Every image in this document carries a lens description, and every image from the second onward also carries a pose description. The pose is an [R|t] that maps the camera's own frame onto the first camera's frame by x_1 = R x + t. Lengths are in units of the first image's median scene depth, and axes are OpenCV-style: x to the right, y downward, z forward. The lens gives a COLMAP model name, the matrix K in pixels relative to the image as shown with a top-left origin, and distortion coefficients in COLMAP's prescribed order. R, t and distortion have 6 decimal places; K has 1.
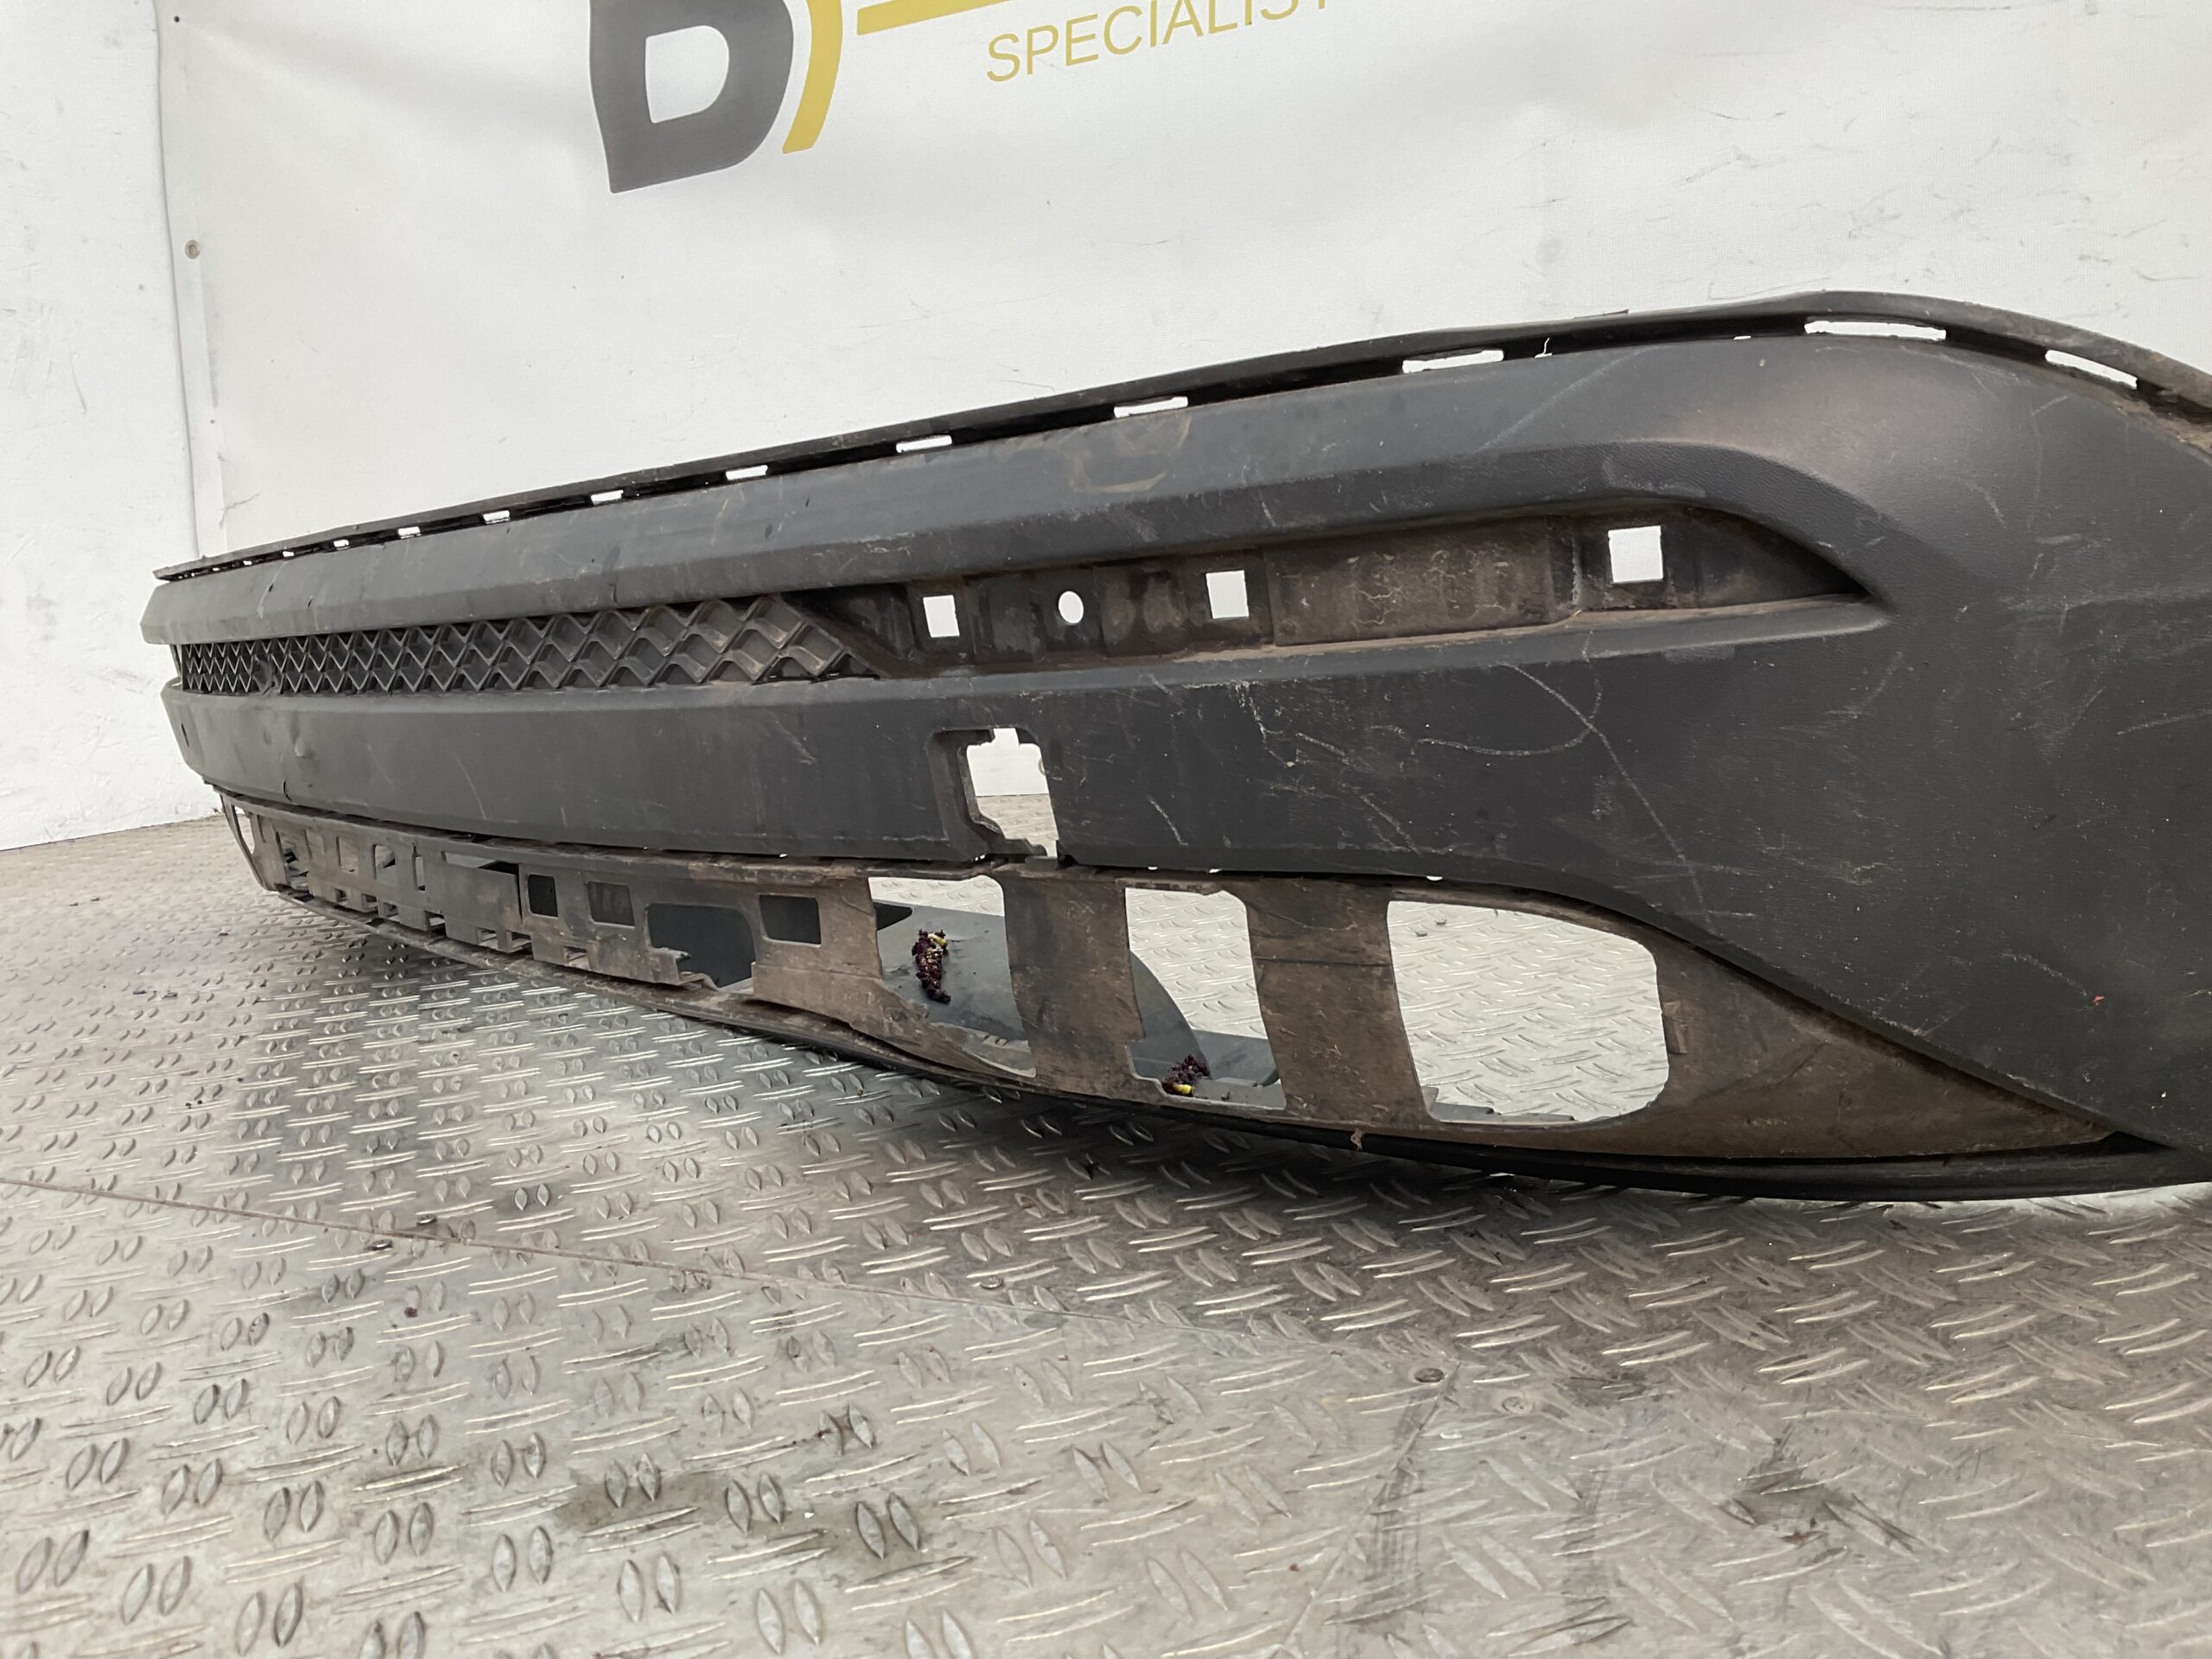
lens RADIAL K [[1795.1, 0, 1106.0], [0, 1795.1, 829.5], [0, 0, 1]] dist [0.127423, -0.265526]
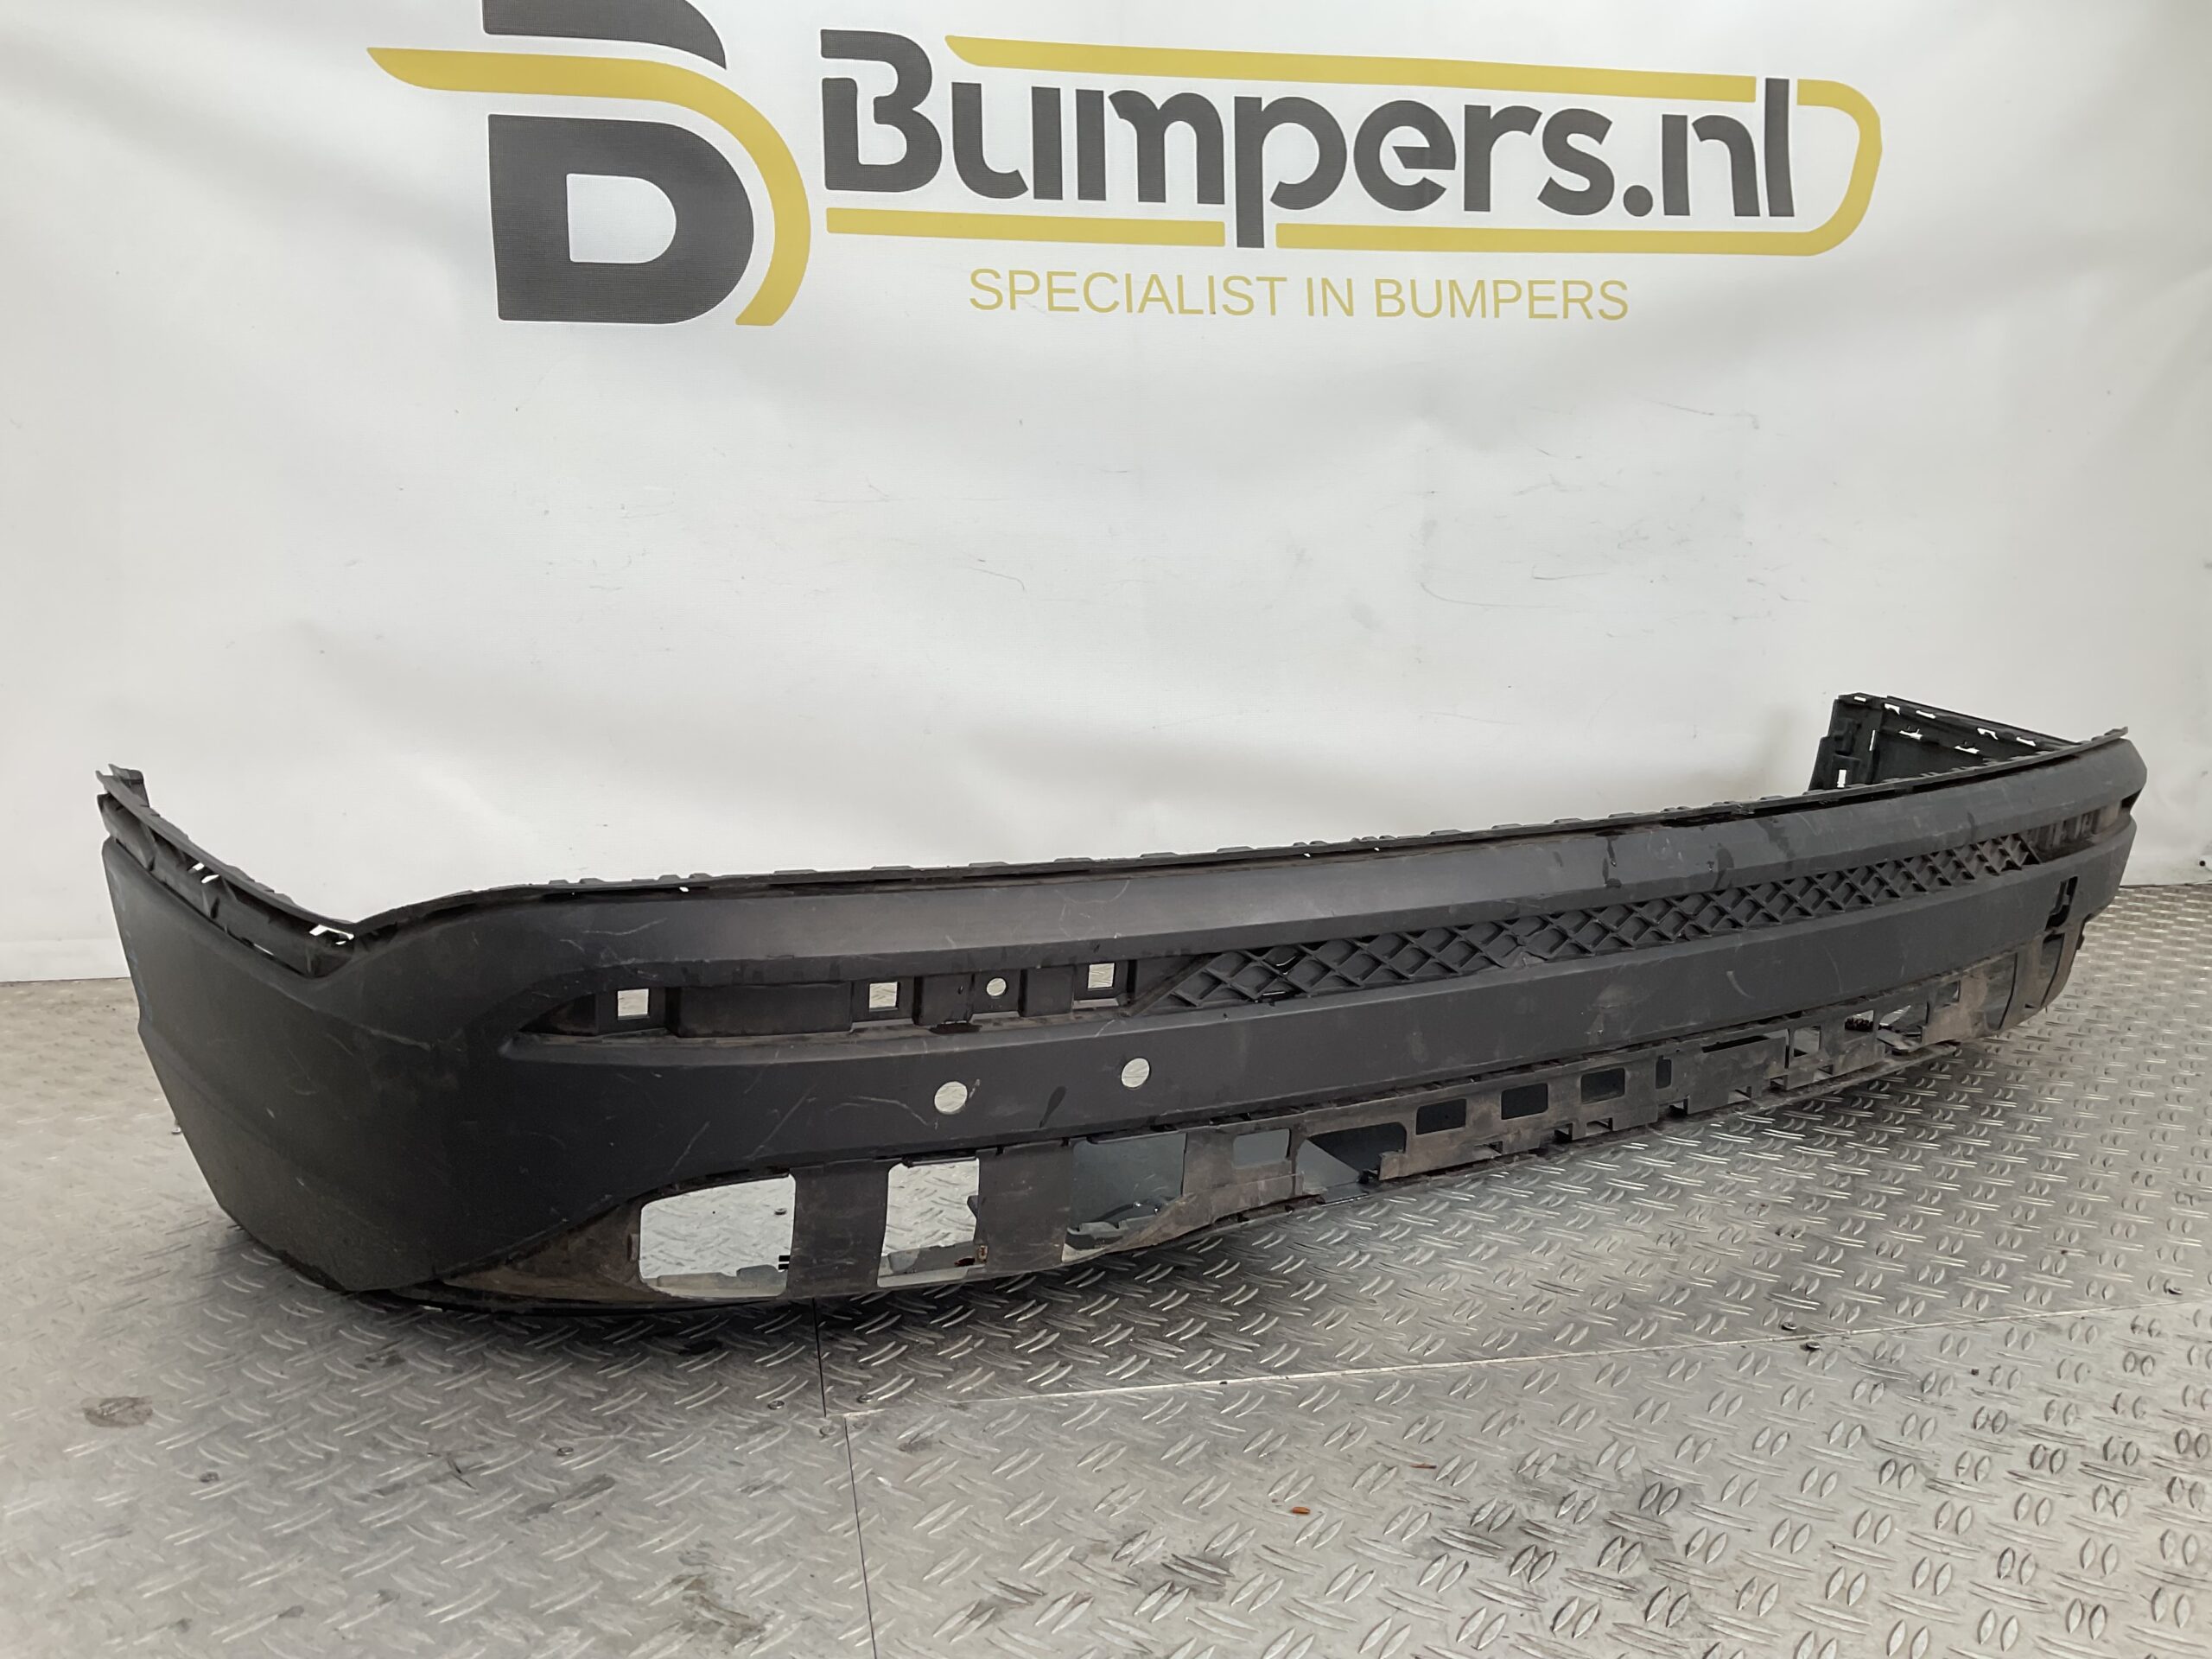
lens RADIAL K [[1805.3, 0, 1097.3], [0, 1805.3, 819.8], [0, 0, 1]] dist [0.109346, -0.227280]
pose [[0.797399, -0.005767, 0.603425, -2.064175], [0.024479, 0.999440, -0.022796, -0.201408], [-0.602956, 0.032949, 0.797094, 0.204216]]
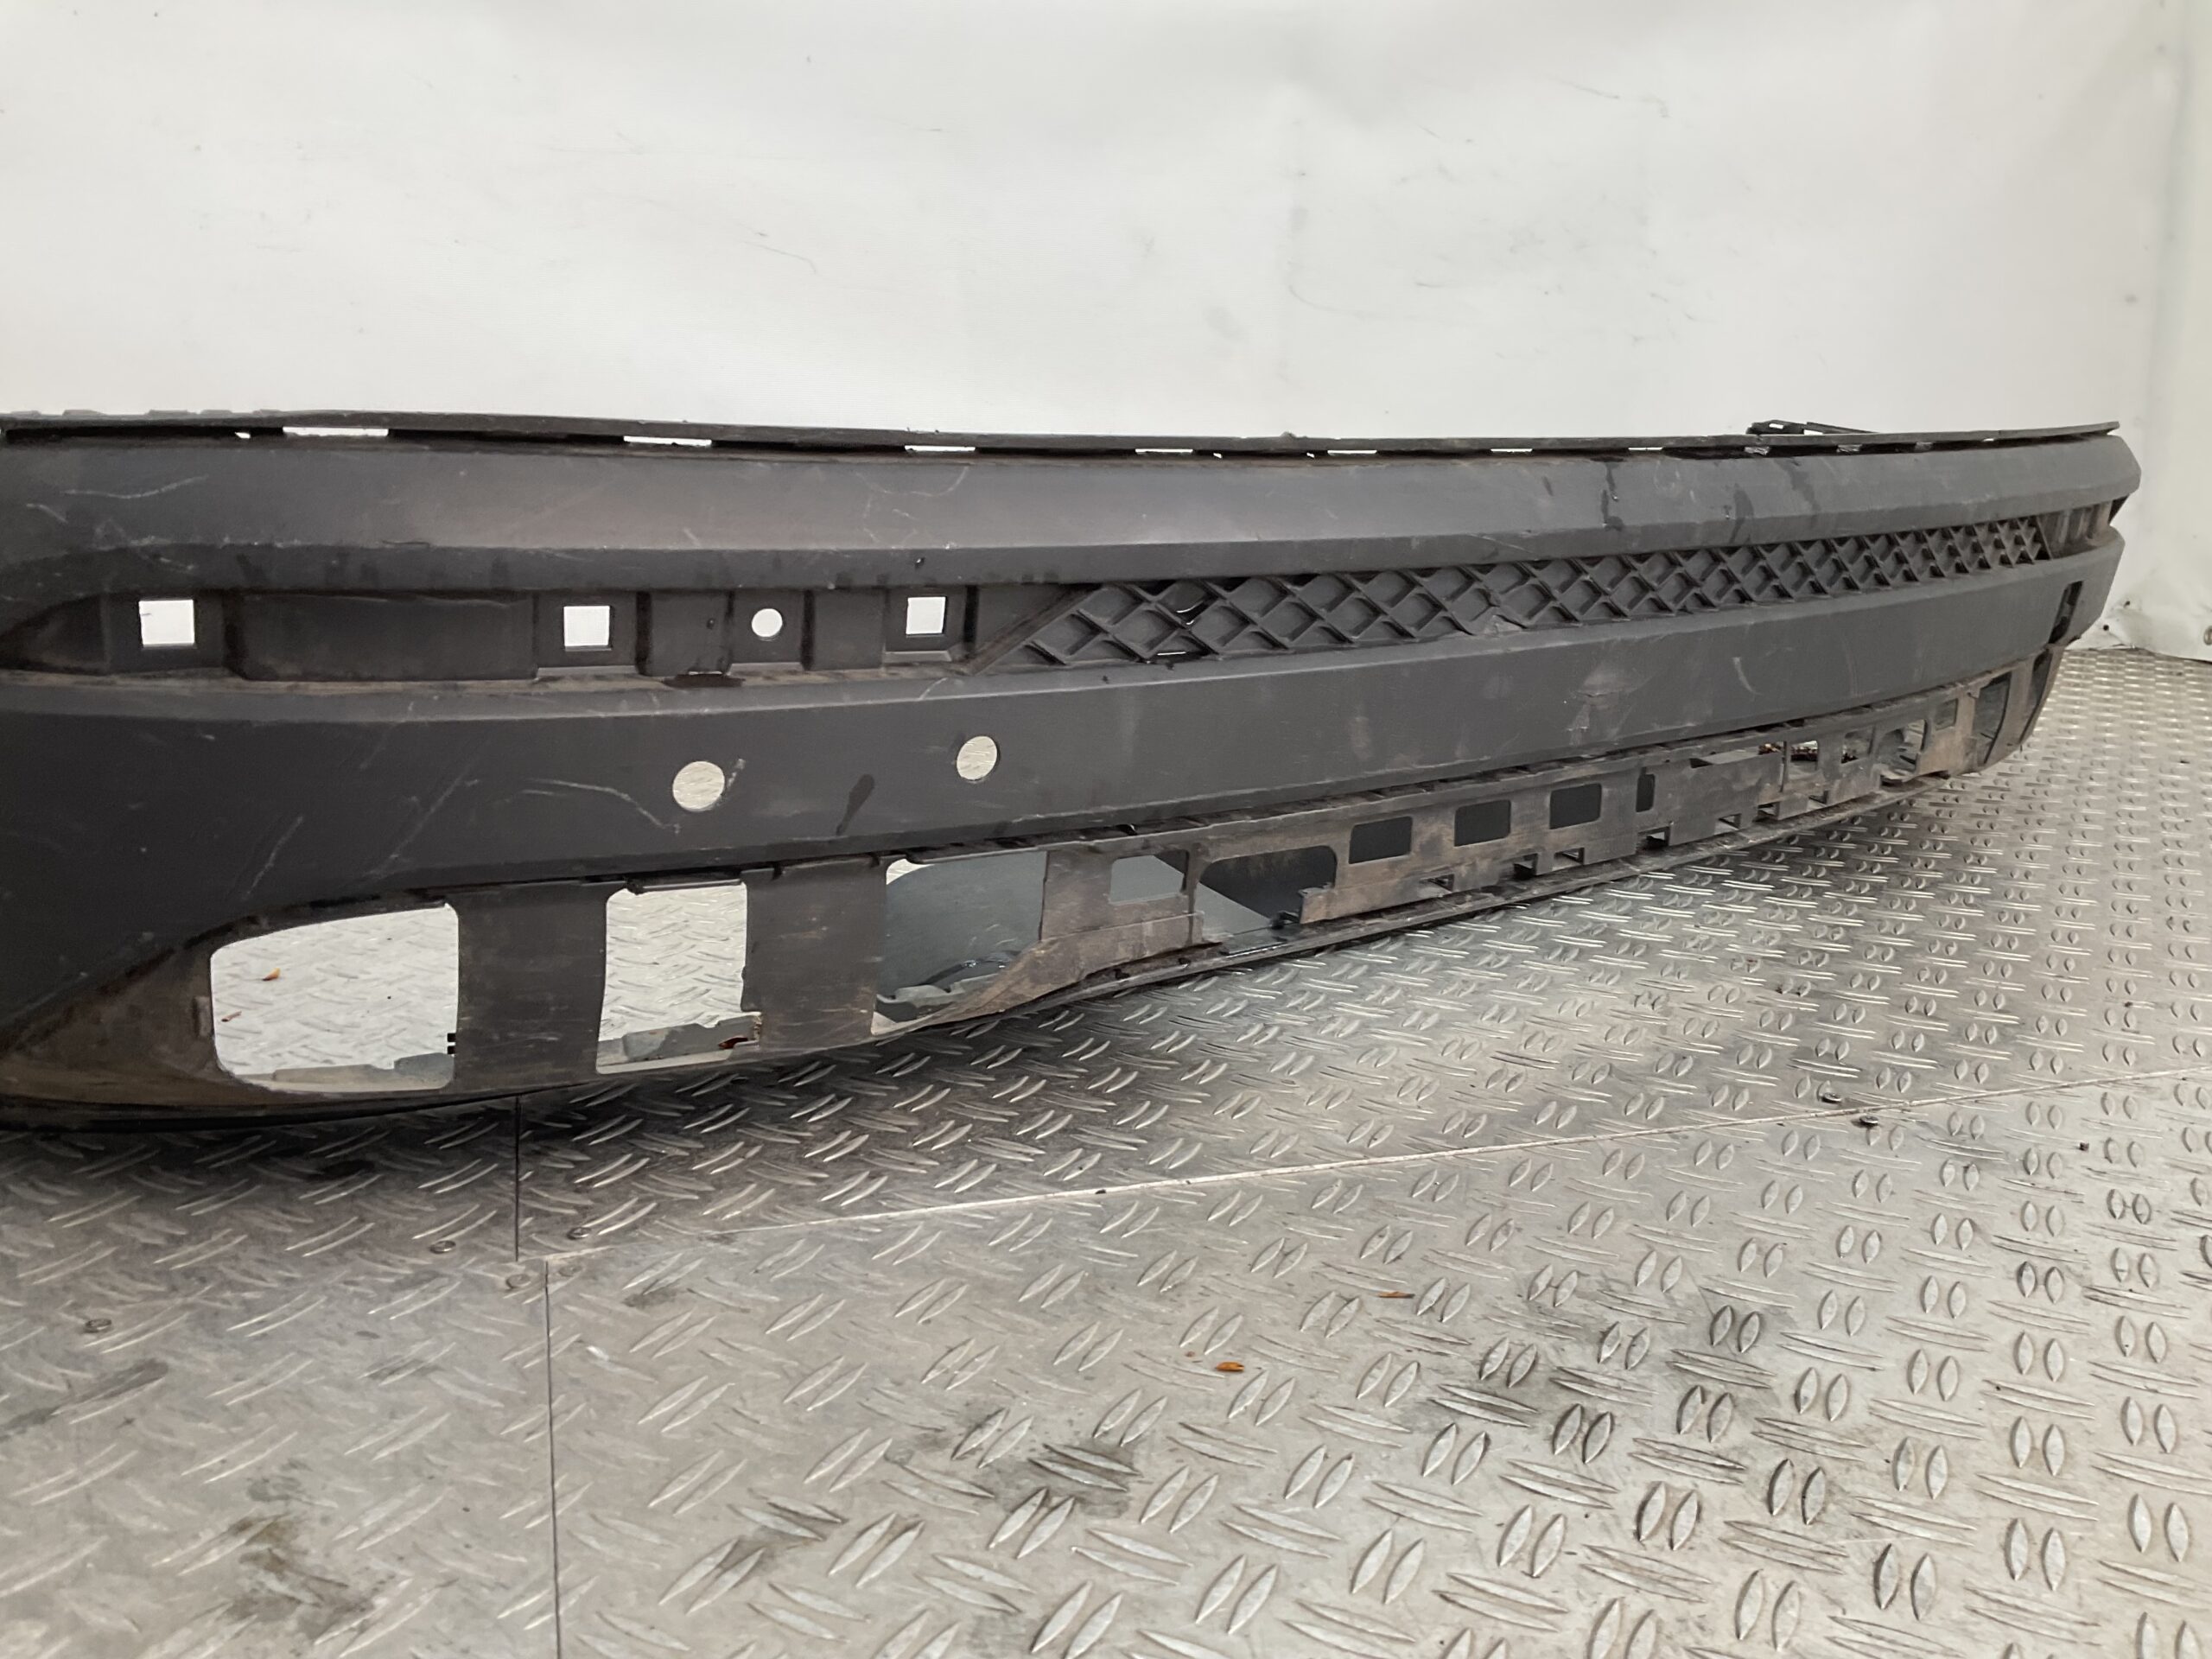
lens RADIAL K [[1821.9, 0, 1128.6], [0, 1821.9, 805.8], [0, 0, 1]] dist [0.124530, -0.265580]
pose [[0.719147, -0.058722, 0.692372, -1.774357], [0.024588, 0.997949, 0.059100, -0.045901], [-0.694423, -0.025478, 0.719116, 0.607646]]
